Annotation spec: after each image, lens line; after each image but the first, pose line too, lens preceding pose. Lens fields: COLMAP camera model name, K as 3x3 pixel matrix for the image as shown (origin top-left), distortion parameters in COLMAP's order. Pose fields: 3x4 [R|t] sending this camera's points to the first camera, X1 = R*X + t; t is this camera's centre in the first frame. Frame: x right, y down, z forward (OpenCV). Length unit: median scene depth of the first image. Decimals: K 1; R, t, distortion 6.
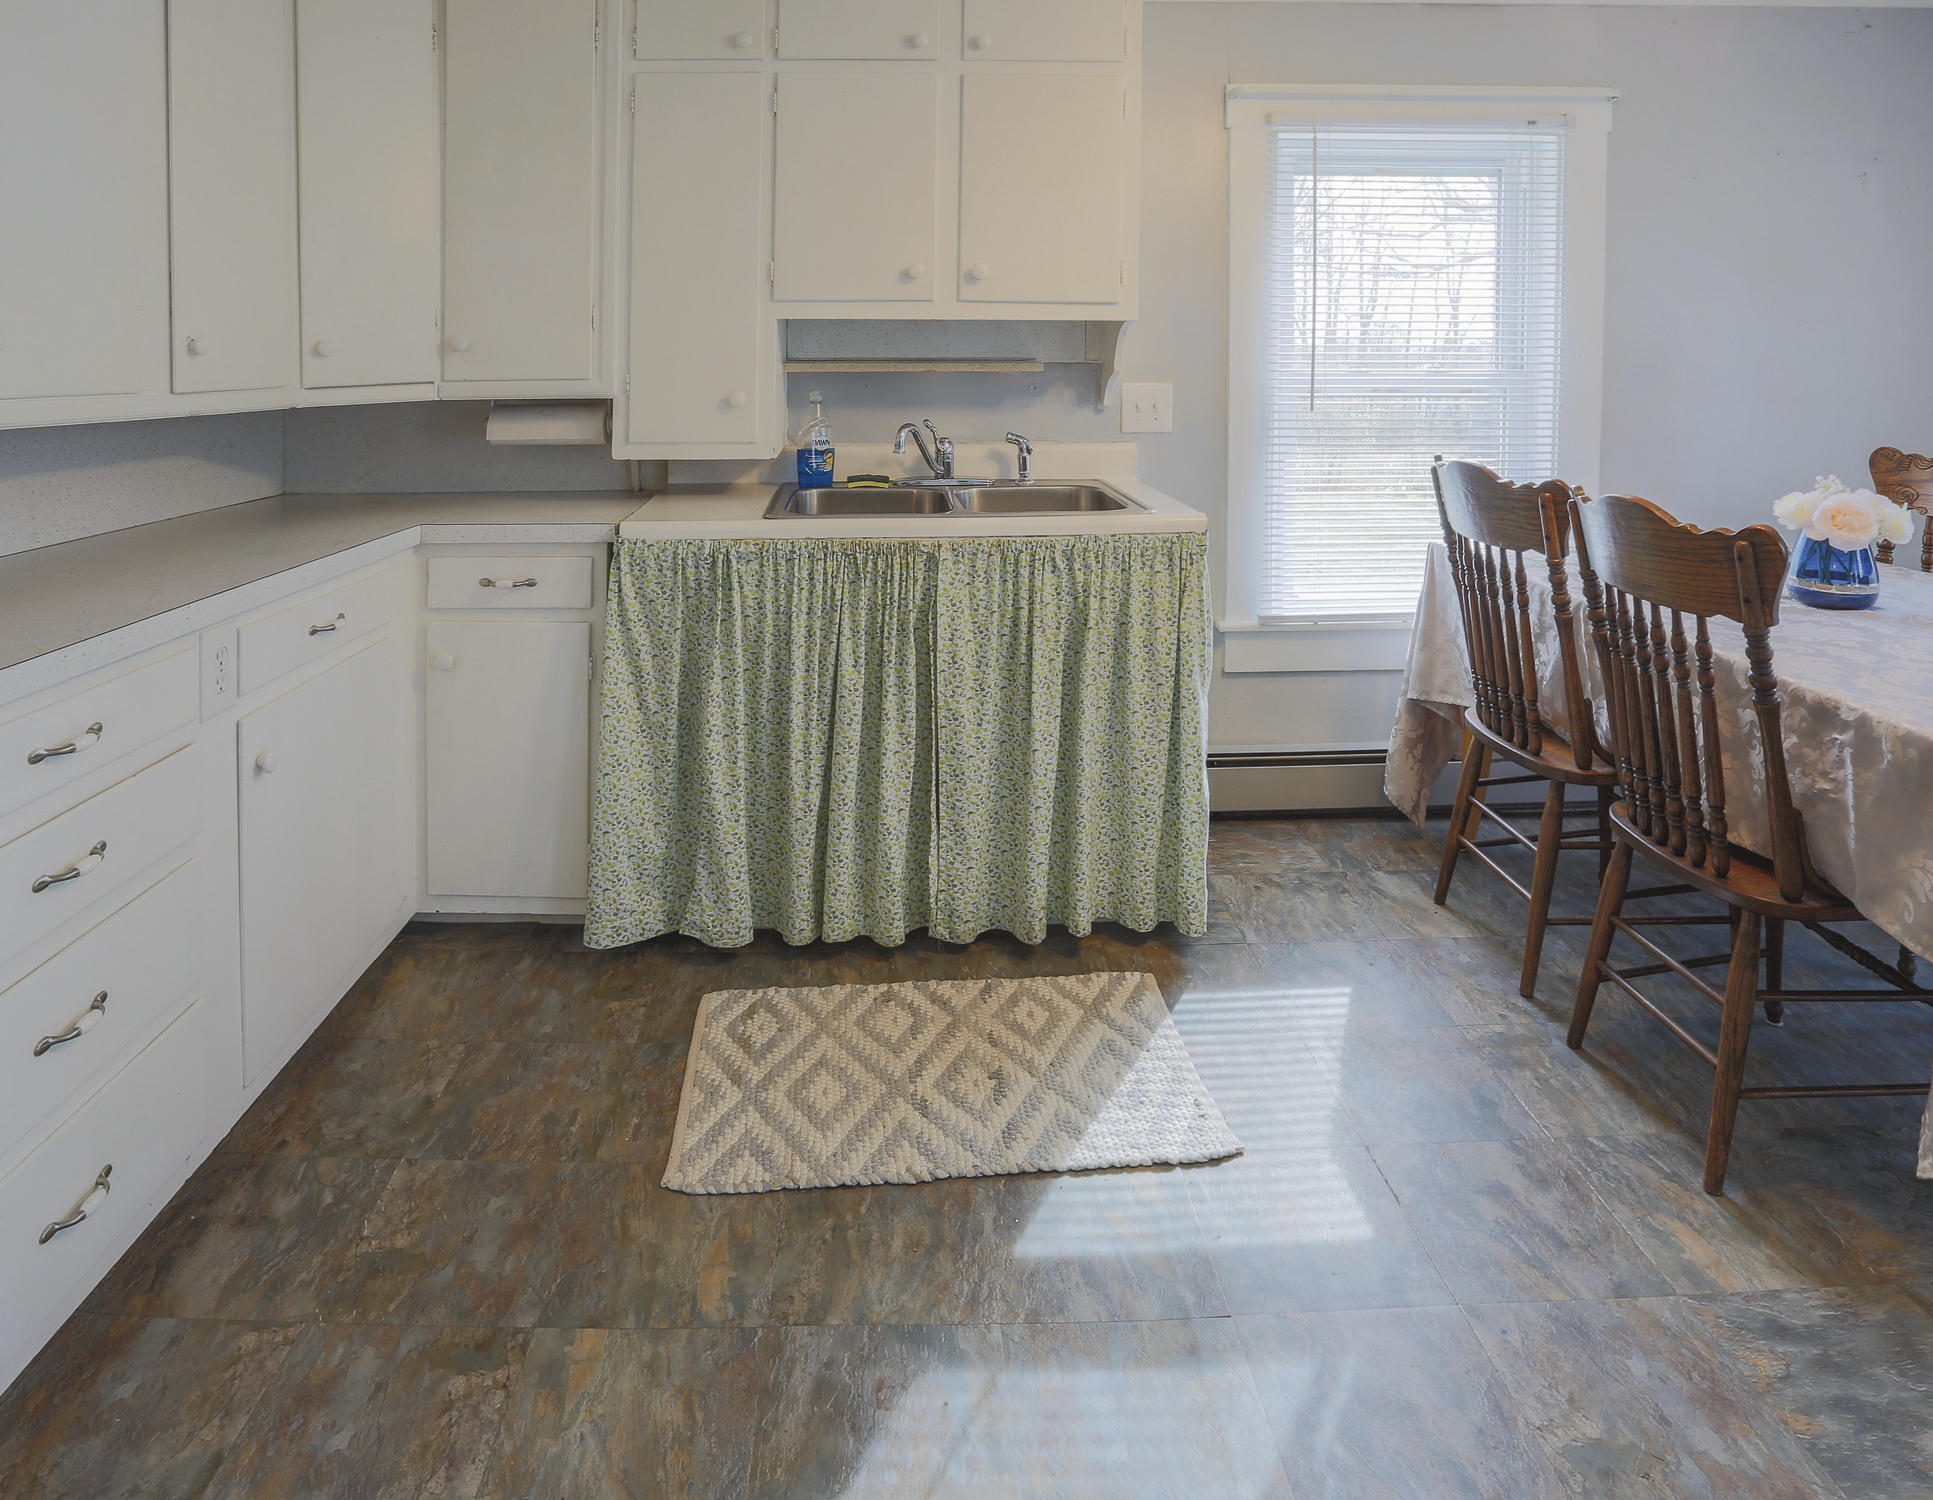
lens RADIAL K [[1158.3, 0, 962.9], [0, 1158.3, 514.3], [0, 0, 1]] dist [-0.033050, 0.003685]
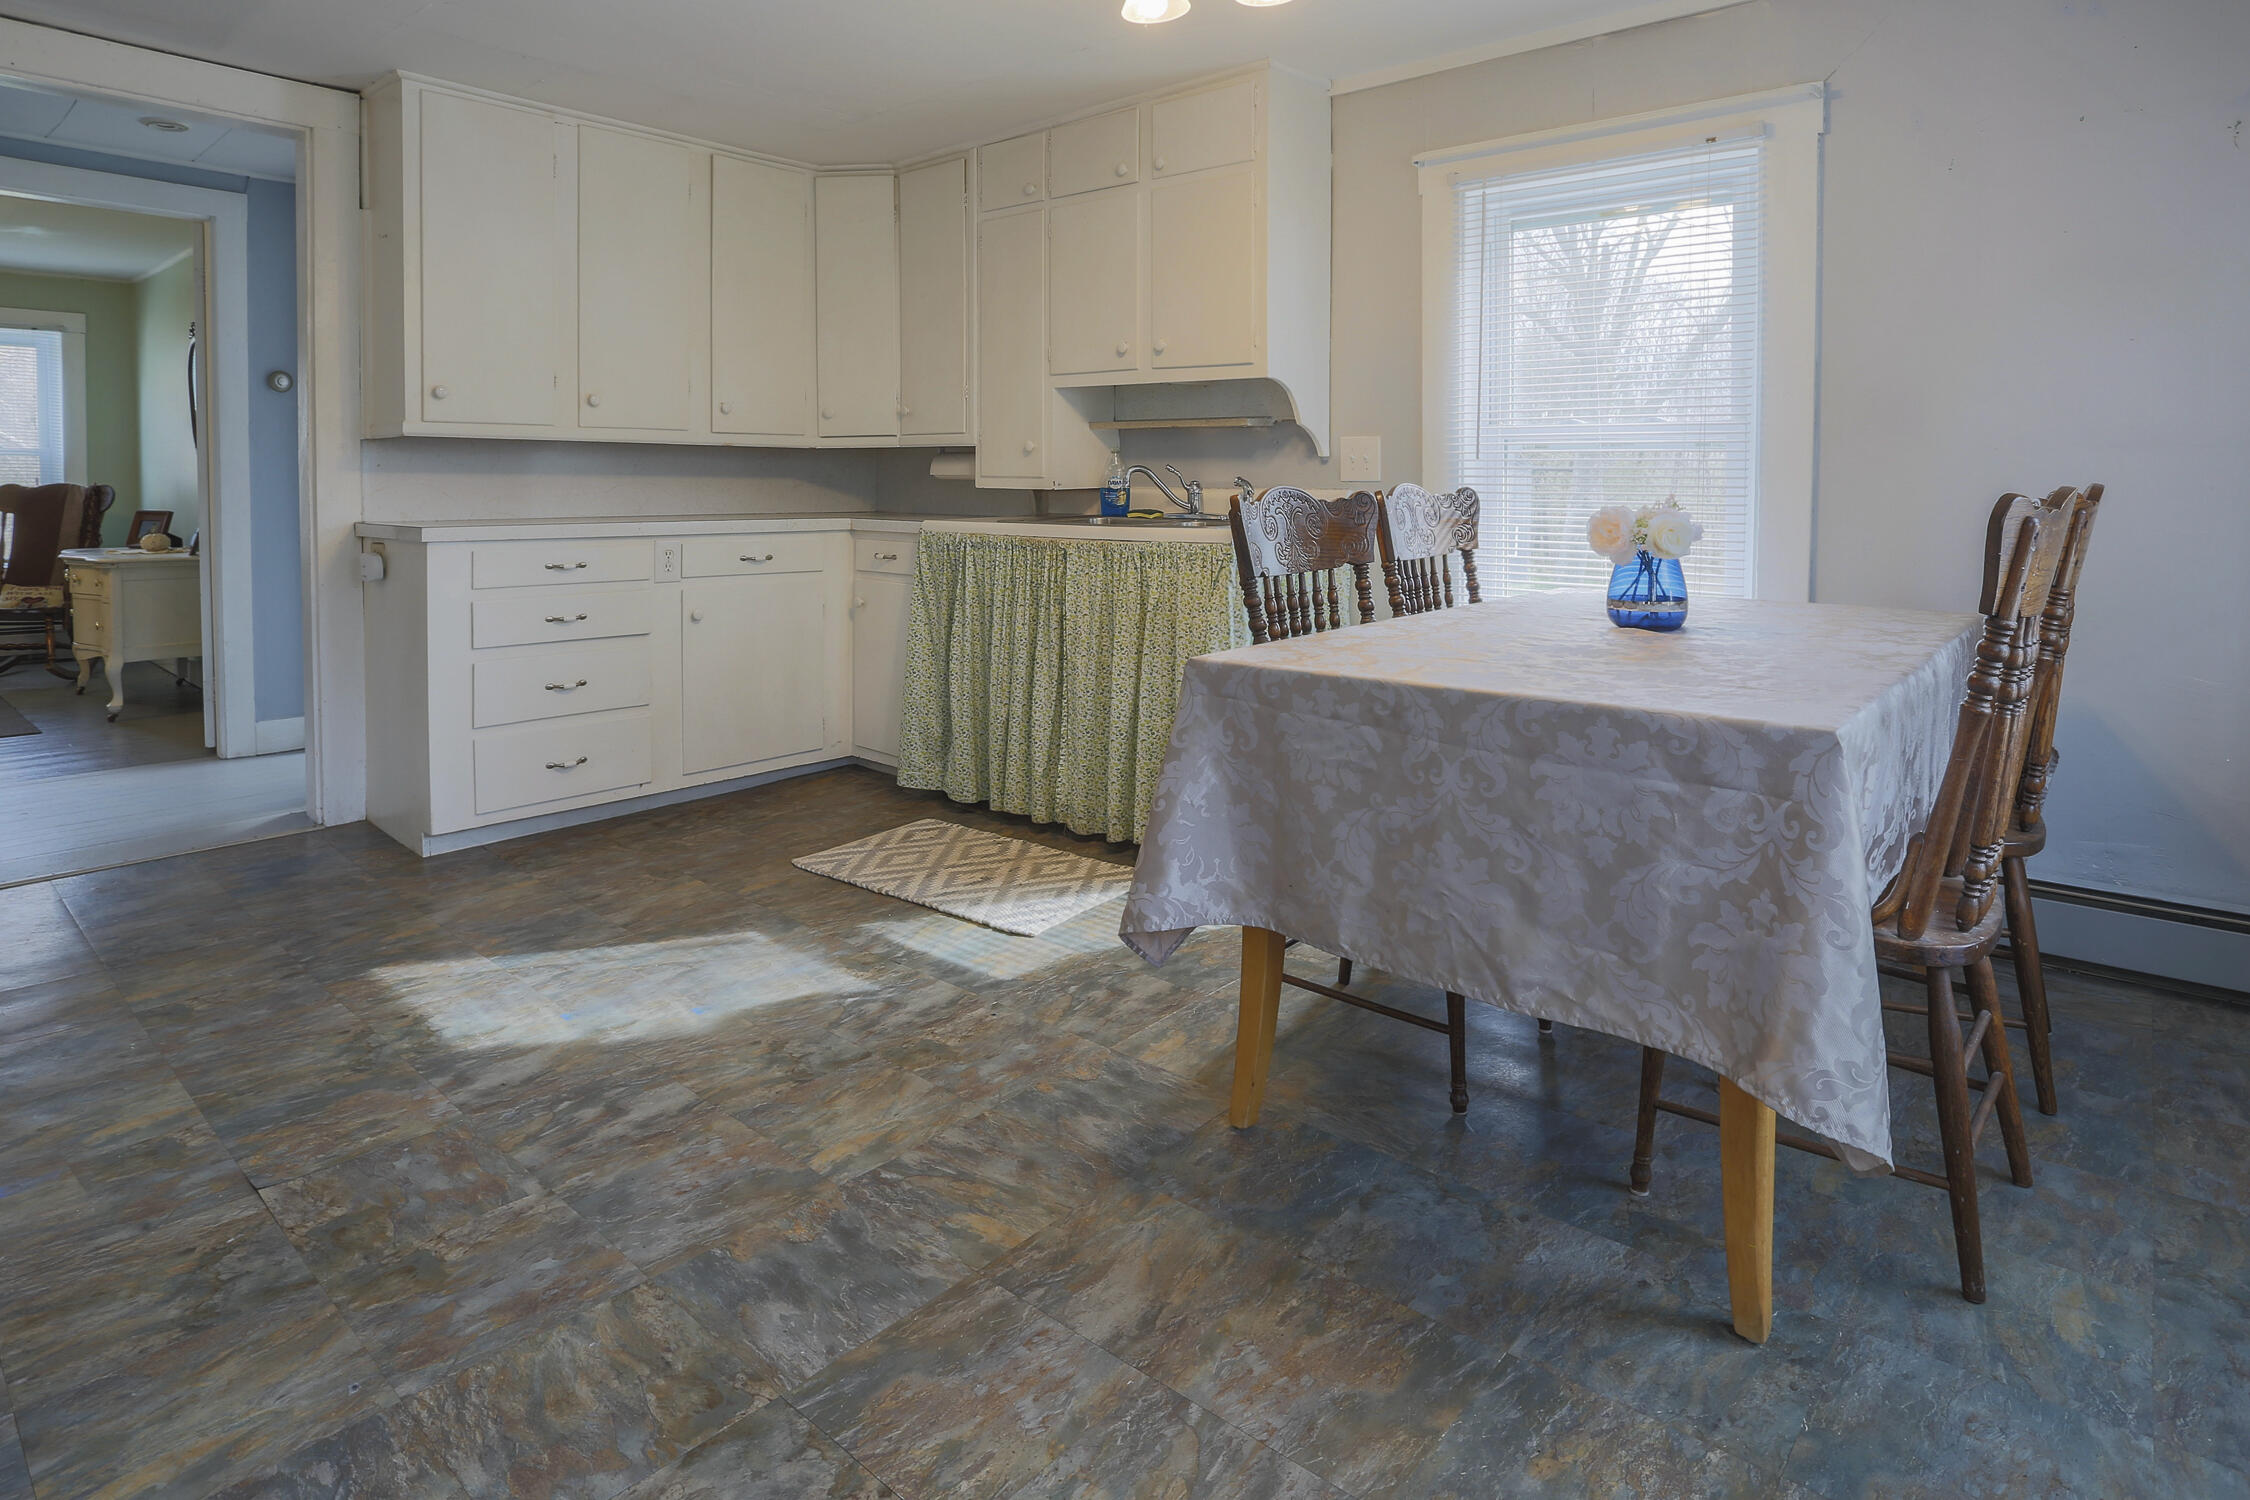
lens RADIAL K [[1264.5, 0, 1125.0], [0, 1264.5, 750.0], [0, 0, 1]] dist [0.000206, -0.000116]
pose [[0.730350, 0.150232, -0.666348, 1.083283], [-0.101034, 0.988543, 0.112134, 0.094548], [0.675560, -0.014574, 0.737161, -0.098260]]
